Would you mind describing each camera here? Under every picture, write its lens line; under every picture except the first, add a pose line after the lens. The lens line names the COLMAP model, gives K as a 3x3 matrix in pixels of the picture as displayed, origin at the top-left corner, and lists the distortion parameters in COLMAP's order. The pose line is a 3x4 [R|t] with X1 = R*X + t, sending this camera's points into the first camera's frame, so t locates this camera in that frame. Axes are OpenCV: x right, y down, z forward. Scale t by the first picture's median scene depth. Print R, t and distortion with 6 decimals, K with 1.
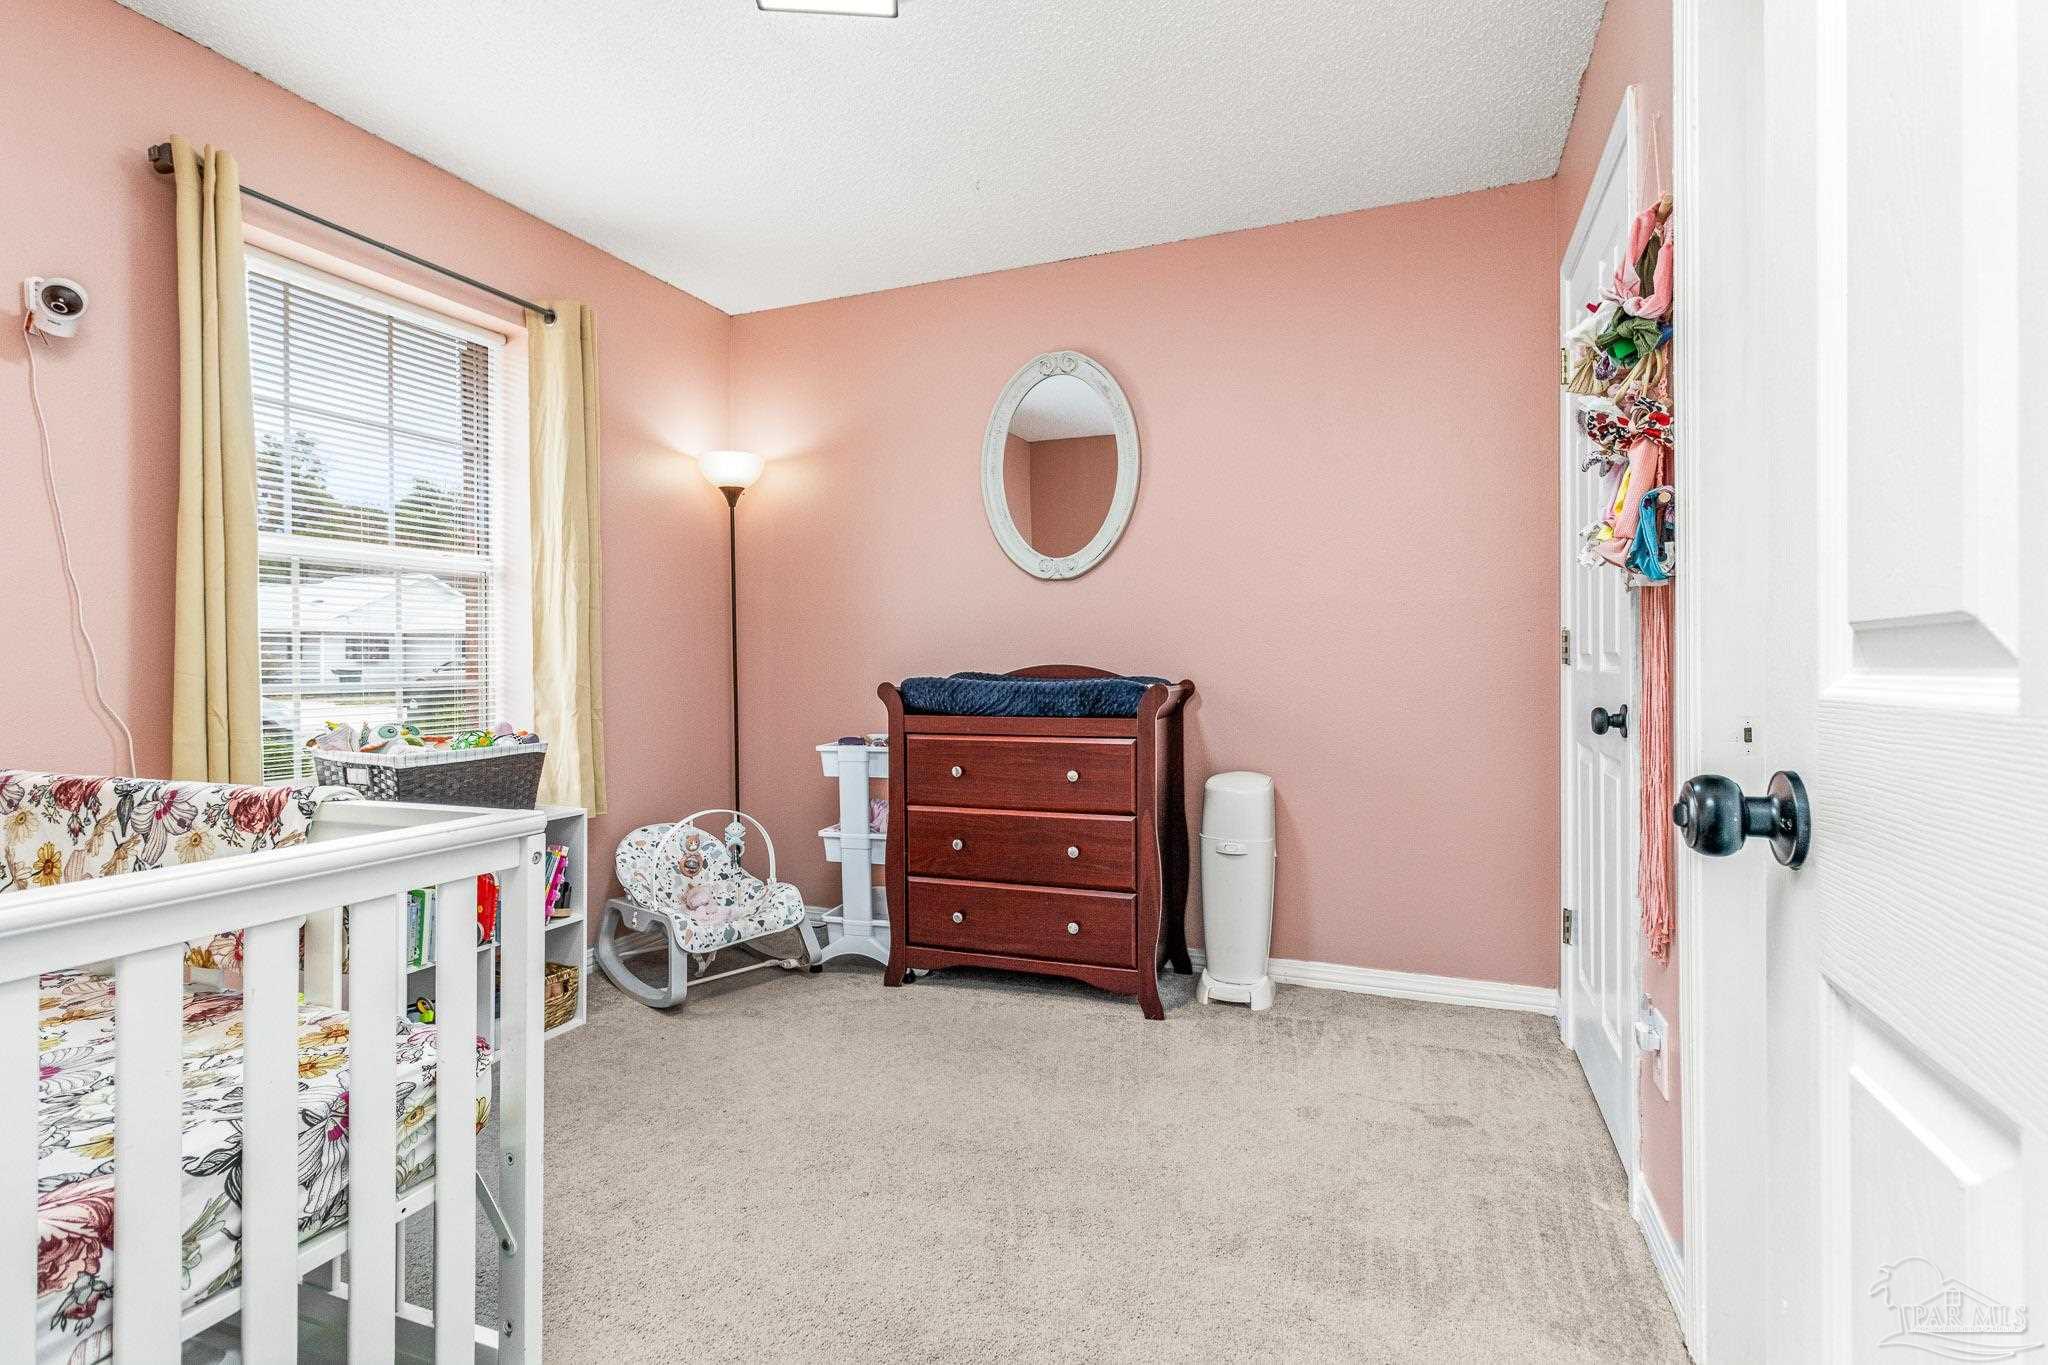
lens RADIAL K [[968.5, 0, 1017.4], [0, 968.5, 668.6], [0, 0, 1]] dist [0.000762, 0.000578]
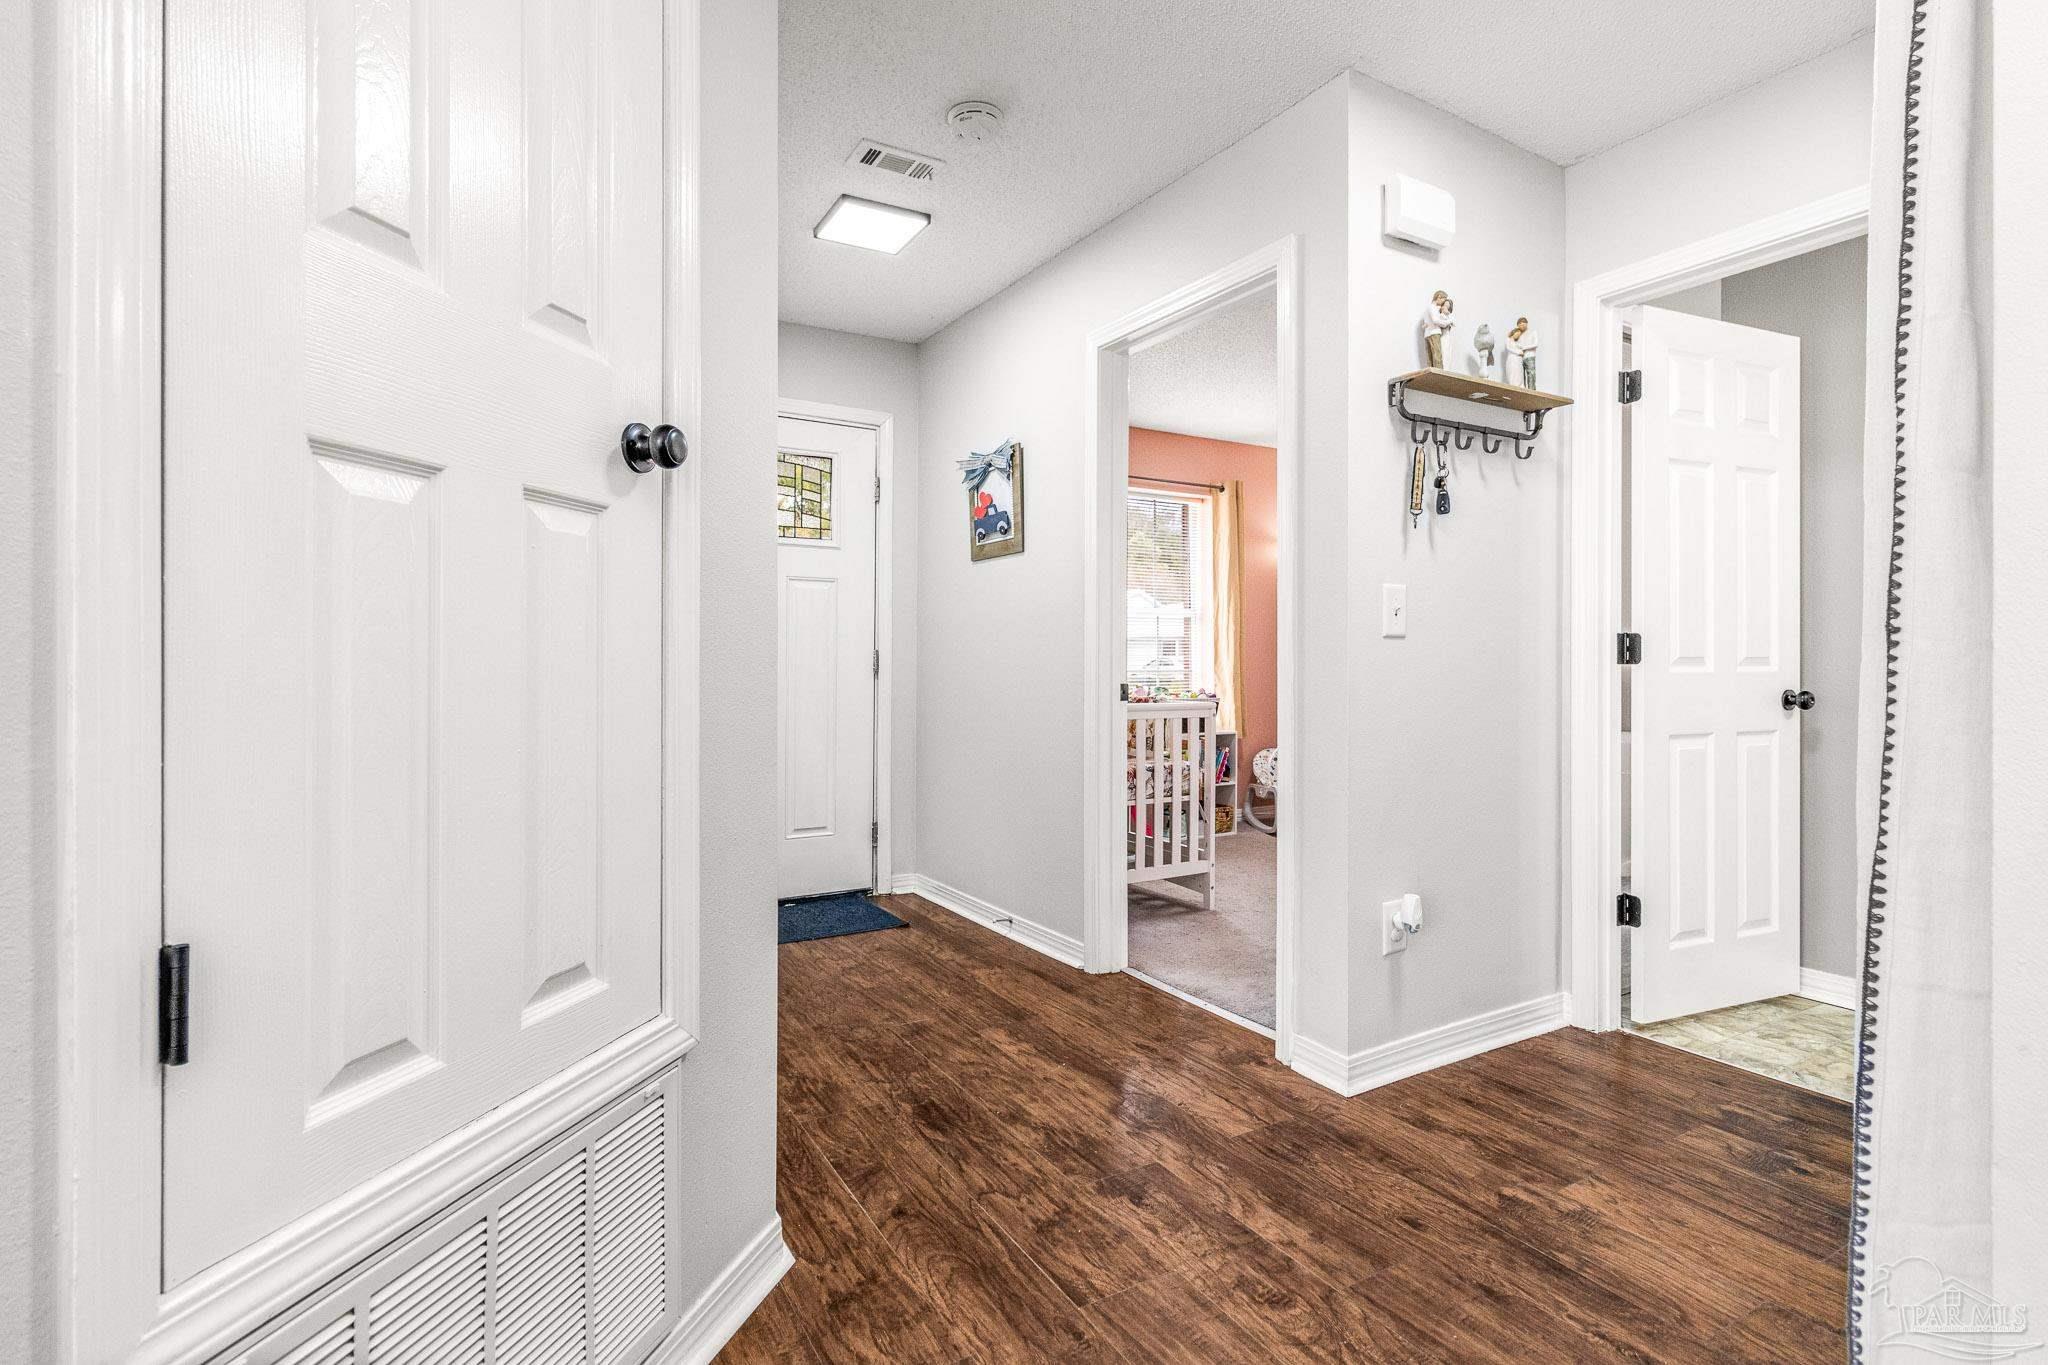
lens RADIAL K [[968.5, 0, 1017.4], [0, 968.5, 668.6], [0, 0, 1]] dist [0.000762, 0.000578]
pose [[0.787609, 0.002911, -0.616169, 1.028799], [-0.002904, 0.999995, 0.001013, 0.020619], [0.616169, 0.000992, 0.787613, -2.055566]]
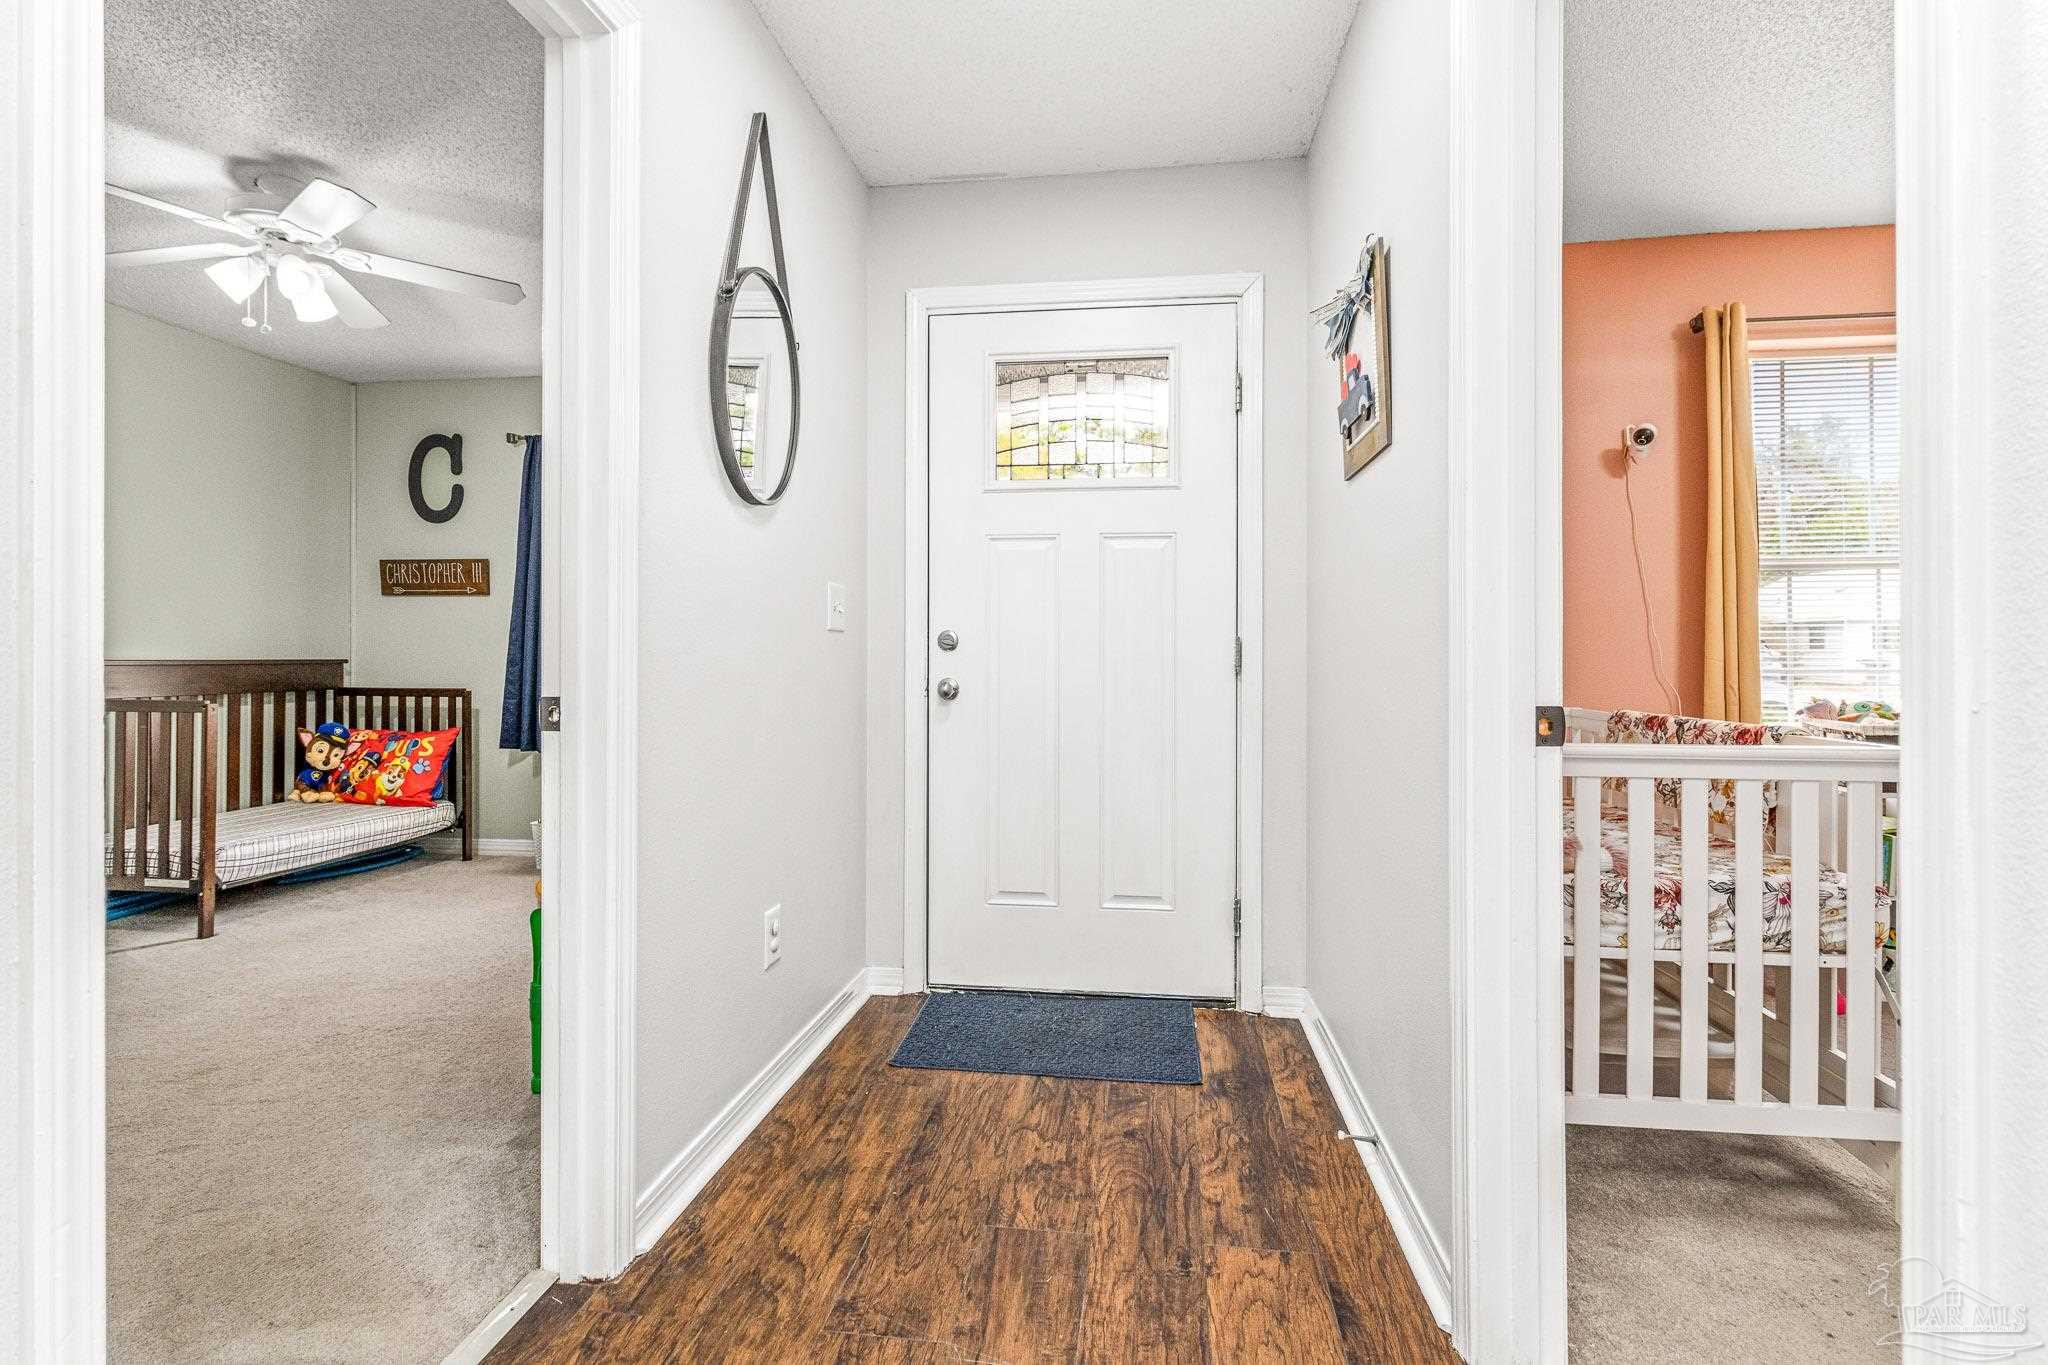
lens RADIAL K [[976.0, 0, 1030.7], [0, 976.0, 648.3], [0, 0, 1]] dist [0.002506, -0.000097]
pose [[0.247815, -0.006781, -0.968784, 0.596317], [-0.003433, 0.999963, -0.007878, 0.006292], [0.968801, 0.005278, 0.247782, -0.682788]]
